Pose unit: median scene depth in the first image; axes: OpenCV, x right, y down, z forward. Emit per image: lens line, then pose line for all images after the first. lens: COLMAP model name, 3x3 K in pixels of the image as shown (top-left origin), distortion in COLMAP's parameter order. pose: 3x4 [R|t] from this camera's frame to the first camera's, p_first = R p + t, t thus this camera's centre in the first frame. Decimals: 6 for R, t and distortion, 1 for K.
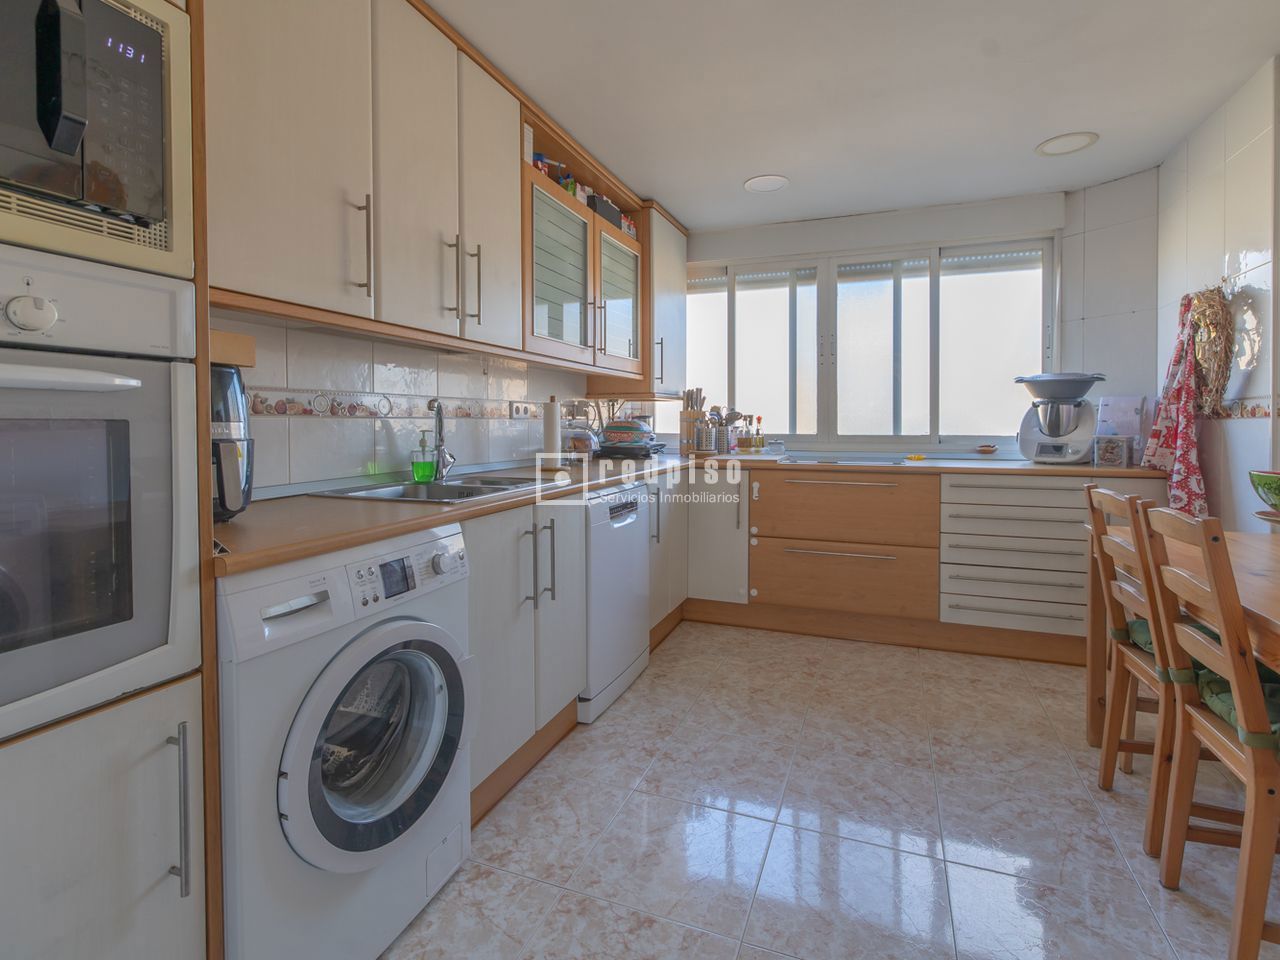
lens RADIAL K [[631.0, 0, 640.0], [0, 631.0, 434.3], [0, 0, 1]] dist [0.000744, 0.000443]
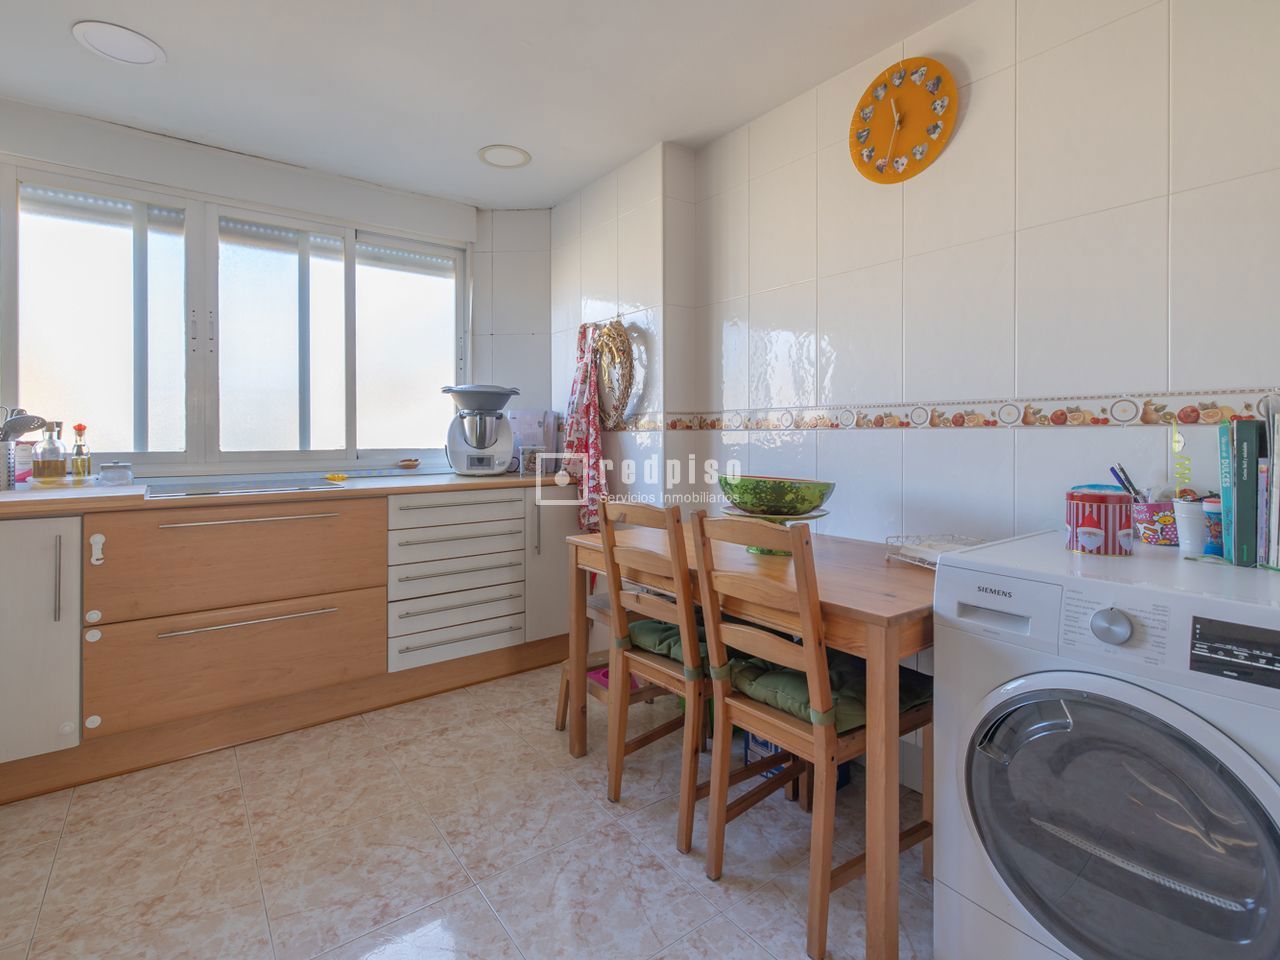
lens RADIAL K [[631.0, 0, 640.0], [0, 631.0, 434.3], [0, 0, 1]] dist [0.000744, 0.000443]
pose [[0.525712, 0.000199, 0.850662, -0.058989], [0.016604, 0.999807, -0.010495, -0.004317], [-0.850500, 0.019642, 0.525608, 0.274370]]
